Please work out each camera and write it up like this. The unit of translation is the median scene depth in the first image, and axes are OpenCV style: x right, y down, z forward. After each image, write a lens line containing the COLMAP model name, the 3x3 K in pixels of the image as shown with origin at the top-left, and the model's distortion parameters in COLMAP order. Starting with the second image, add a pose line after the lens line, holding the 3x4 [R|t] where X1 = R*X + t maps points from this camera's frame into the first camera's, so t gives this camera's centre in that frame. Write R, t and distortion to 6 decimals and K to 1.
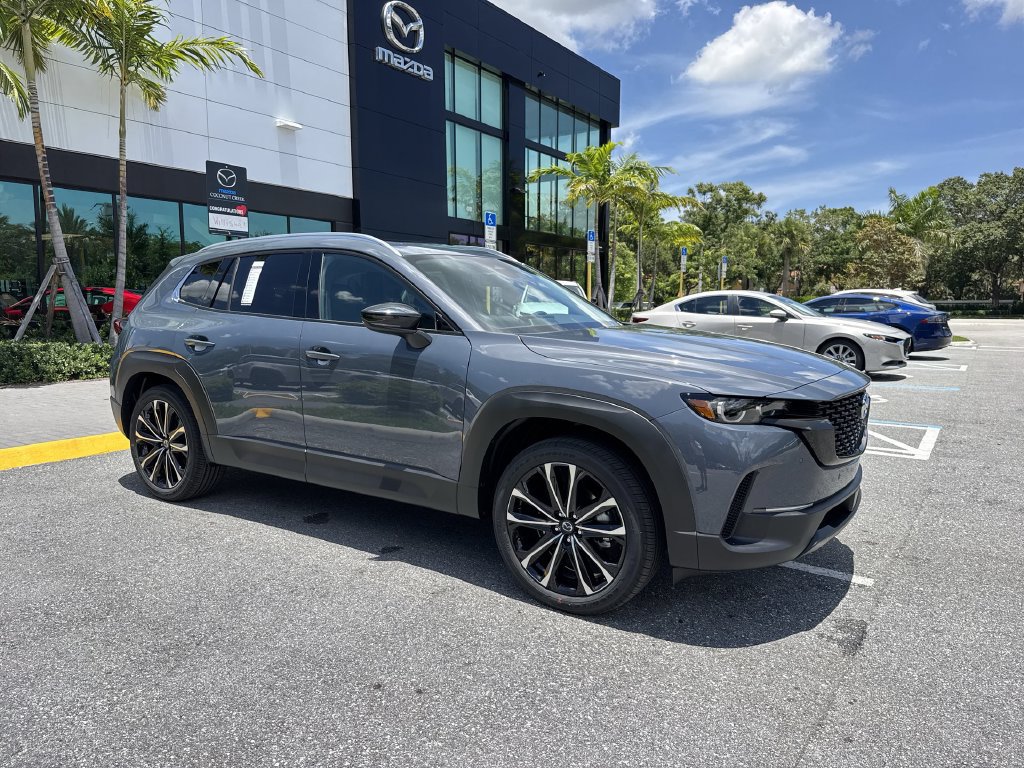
lens RADIAL K [[718.5, 0, 505.2], [0, 718.5, 390.5], [0, 0, 1]] dist [0.023245, -0.026571]
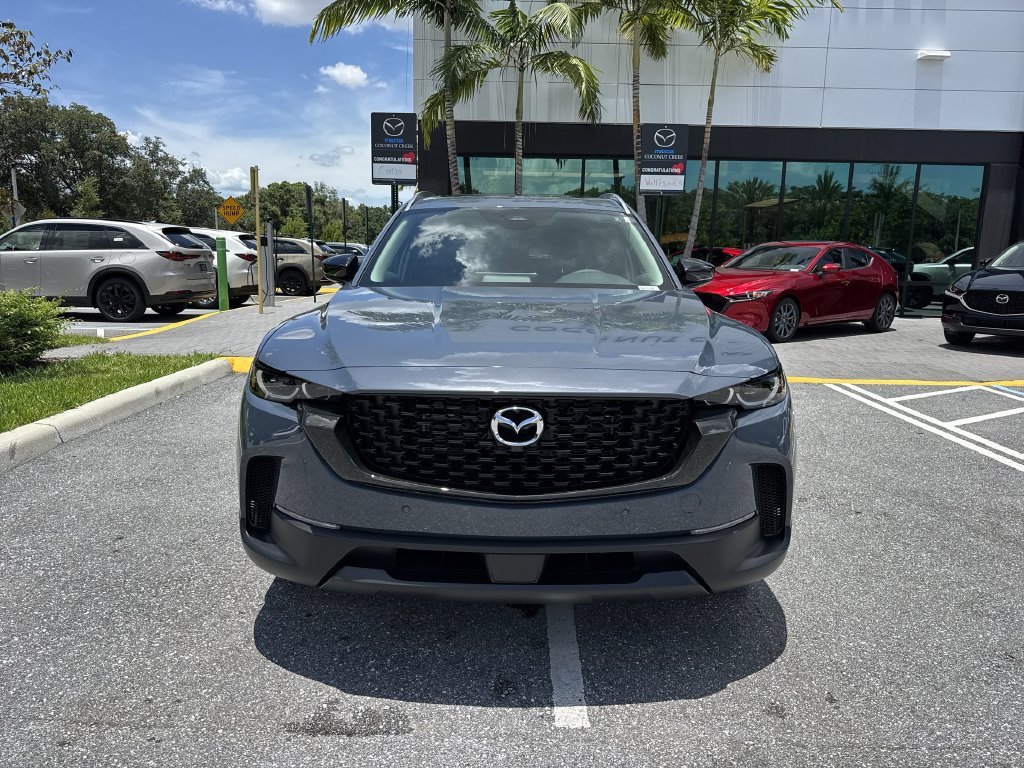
lens RADIAL K [[721.0, 0, 508.5], [0, 721.0, 384.1], [0, 0, 1]] dist [0.037169, -0.053168]
pose [[0.551296, 0.152157, -0.820317, 0.249362], [-0.117632, 0.987583, 0.104128, -0.019290], [0.825975, 0.039090, 0.562349, 0.161642]]
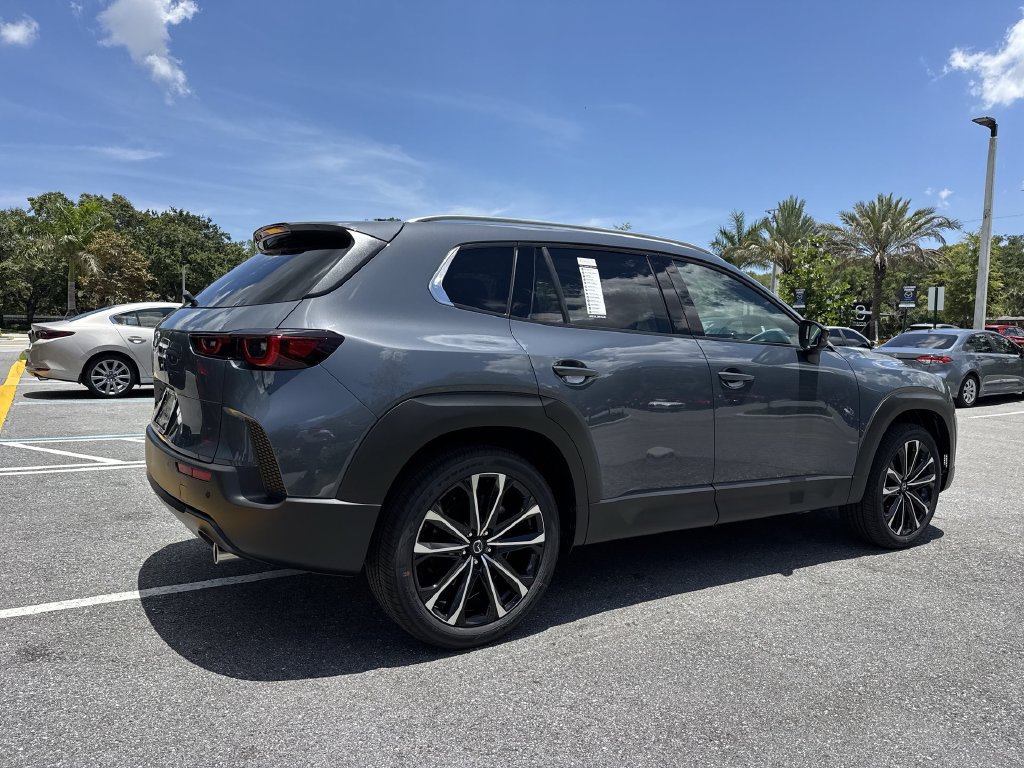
lens RADIAL K [[721.0, 0, 520.1], [0, 721.0, 383.1], [0, 0, 1]] dist [0.037169, -0.053168]
pose [[0.395012, -0.049793, 0.917326, -0.356532], [0.078975, 0.996674, 0.020093, -0.024384], [-0.915275, 0.064509, 0.397630, 0.262721]]
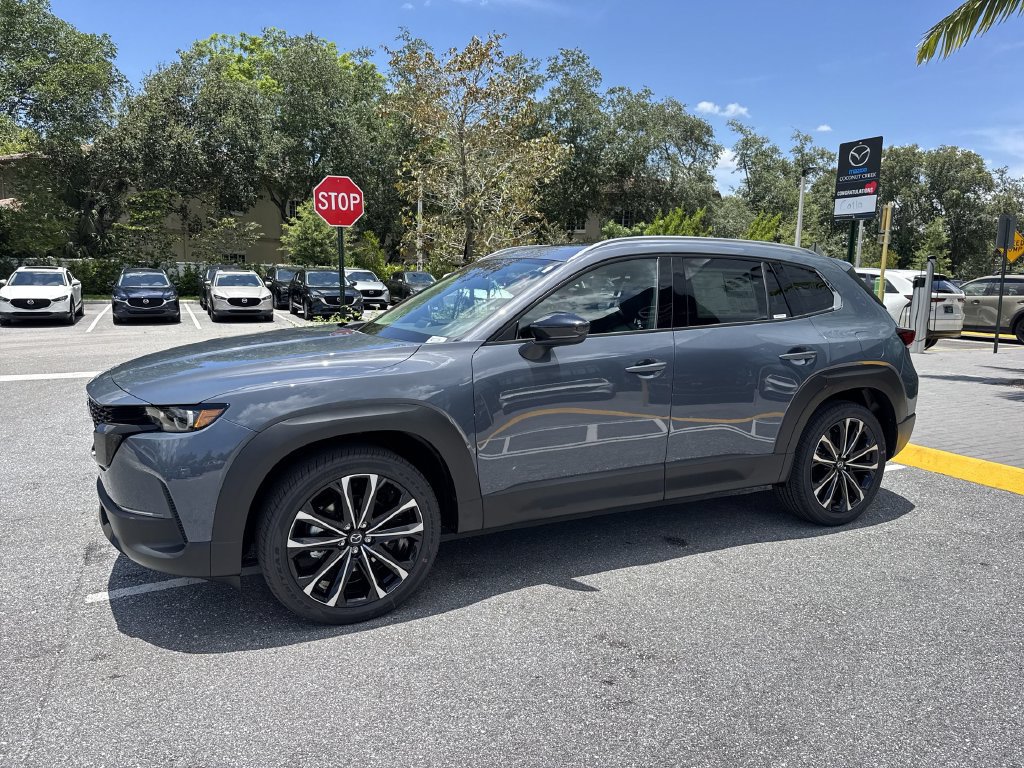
lens RADIAL K [[721.0, 0, 509.0], [0, 721.0, 395.1], [0, 0, 1]] dist [0.037169, -0.053168]
pose [[-0.502126, 0.126527, -0.855488, 0.273585], [-0.122913, 0.968755, 0.215422, -0.073411], [0.856015, 0.213320, -0.470886, 0.502300]]
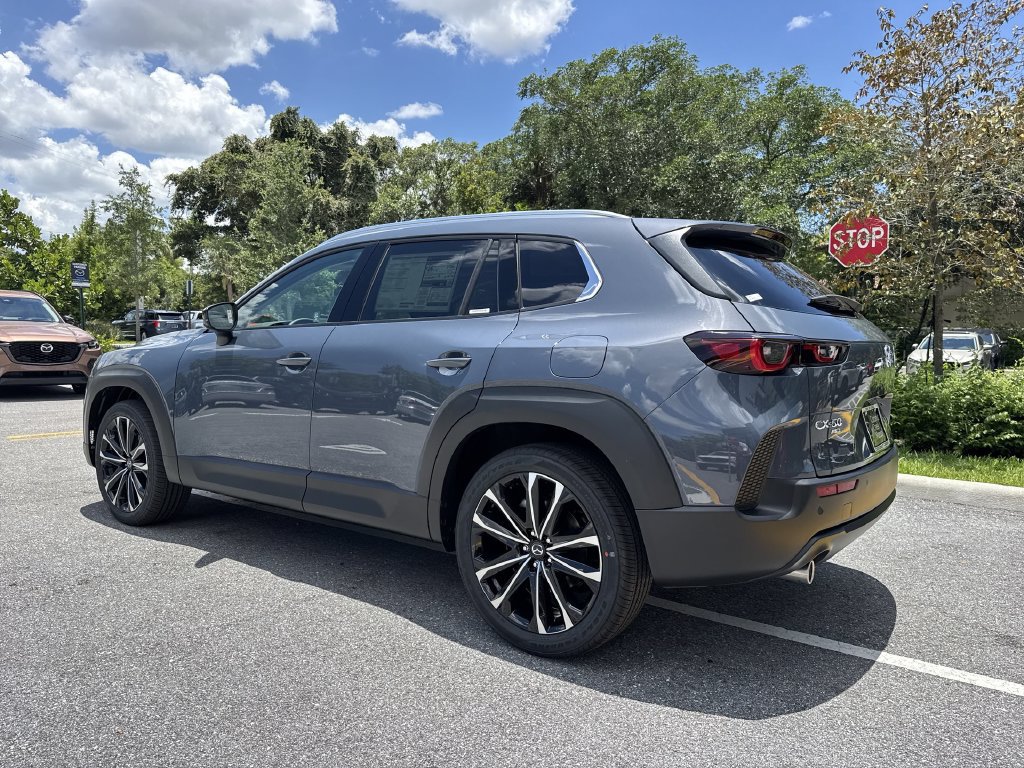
lens RADIAL K [[721.0, 0, 503.6], [0, 721.0, 385.1], [0, 0, 1]] dist [0.037169, -0.053168]
pose [[-0.998123, -0.019647, 0.058006, -0.091863], [-0.008731, 0.983120, 0.182753, -0.071028], [-0.060617, 0.181904, -0.981446, 0.674364]]
